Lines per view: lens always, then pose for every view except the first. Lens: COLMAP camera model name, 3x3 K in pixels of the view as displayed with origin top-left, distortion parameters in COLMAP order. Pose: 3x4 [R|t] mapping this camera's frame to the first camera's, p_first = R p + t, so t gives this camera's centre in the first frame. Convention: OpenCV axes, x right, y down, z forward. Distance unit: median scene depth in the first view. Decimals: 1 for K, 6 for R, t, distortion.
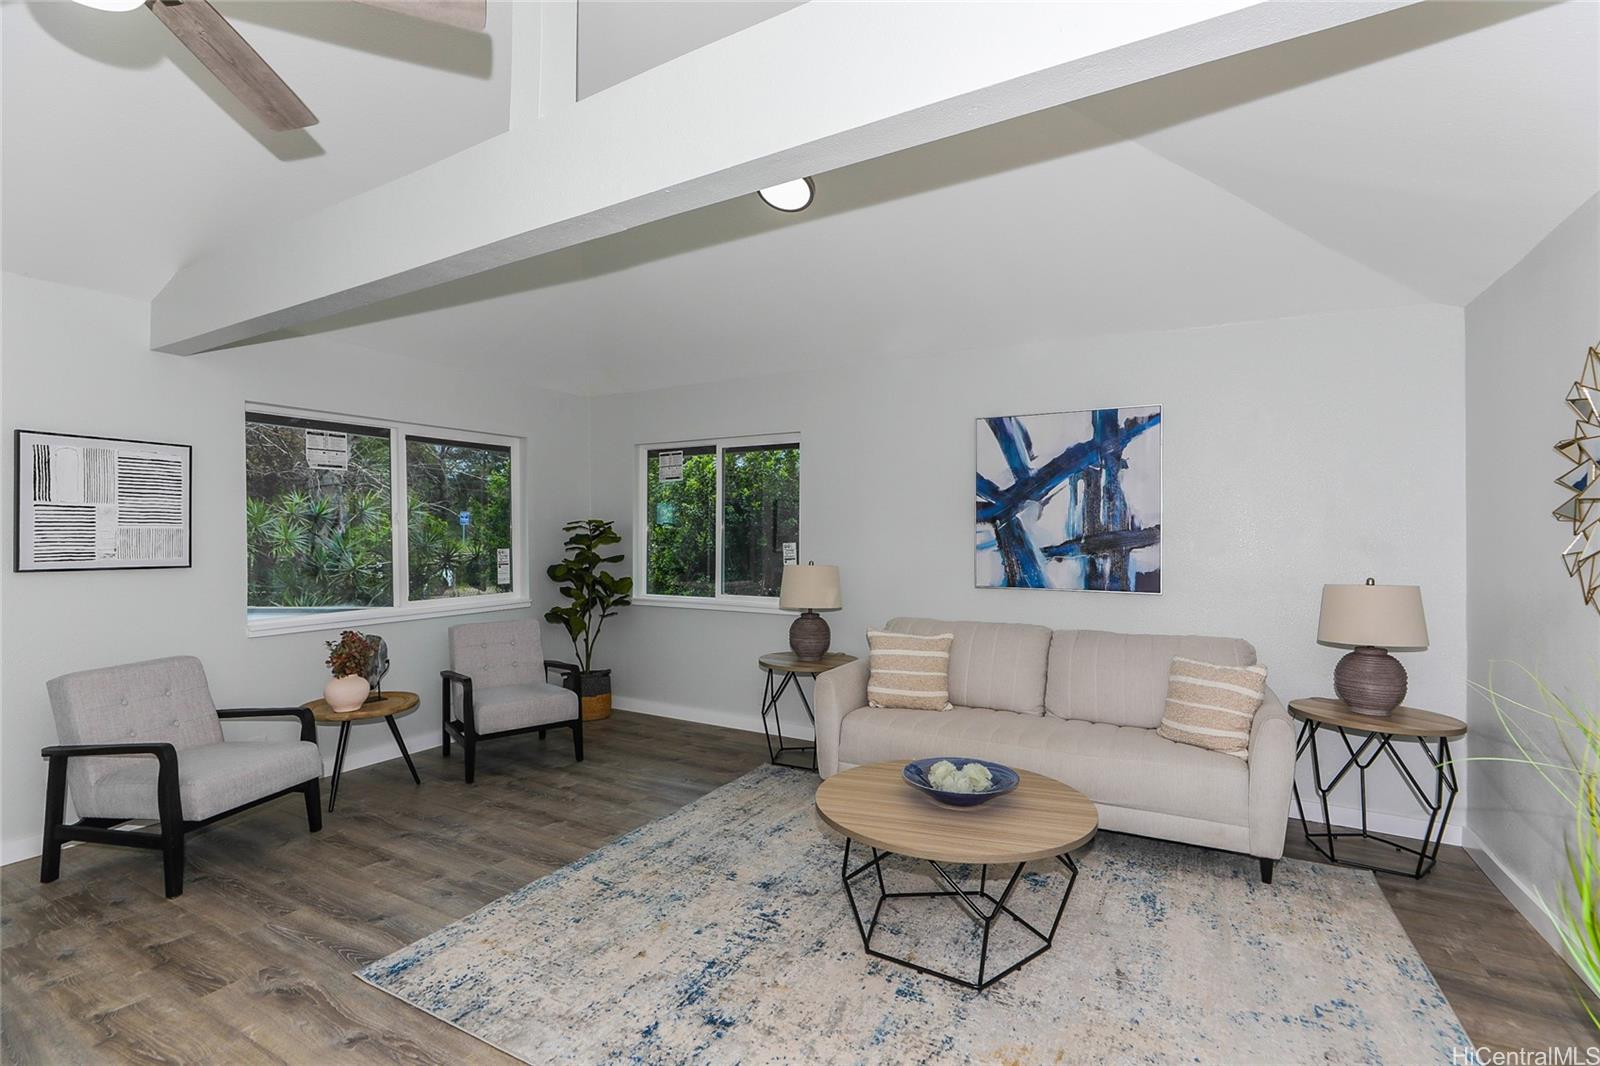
lens RADIAL K [[737.4, 0, 792.1], [0, 737.4, 539.8], [0, 0, 1]] dist [0.002275, 0.000306]
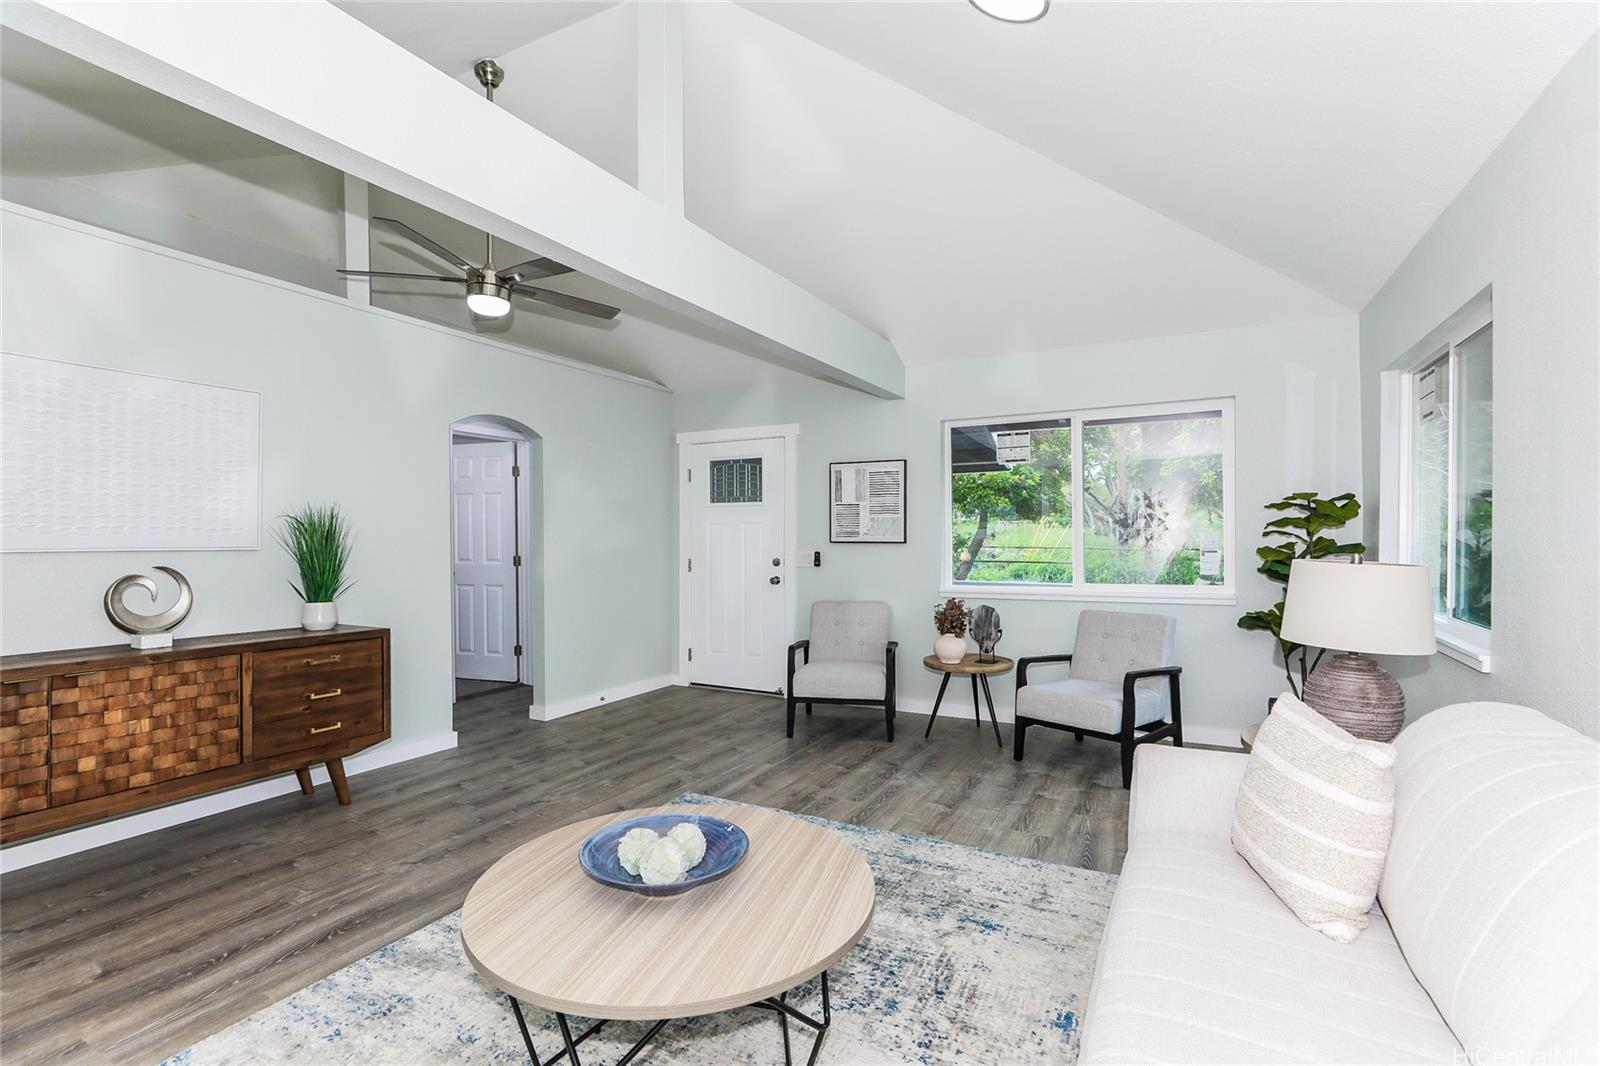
lens RADIAL K [[737.4, 0, 791.7], [0, 737.4, 530.8], [0, 0, 1]] dist [0.002275, 0.000306]
pose [[0.039804, 0.008161, -0.999174, 0.679784], [0.006399, 0.999944, 0.008423, -0.000419], [0.999187, -0.006729, 0.039750, 0.767074]]
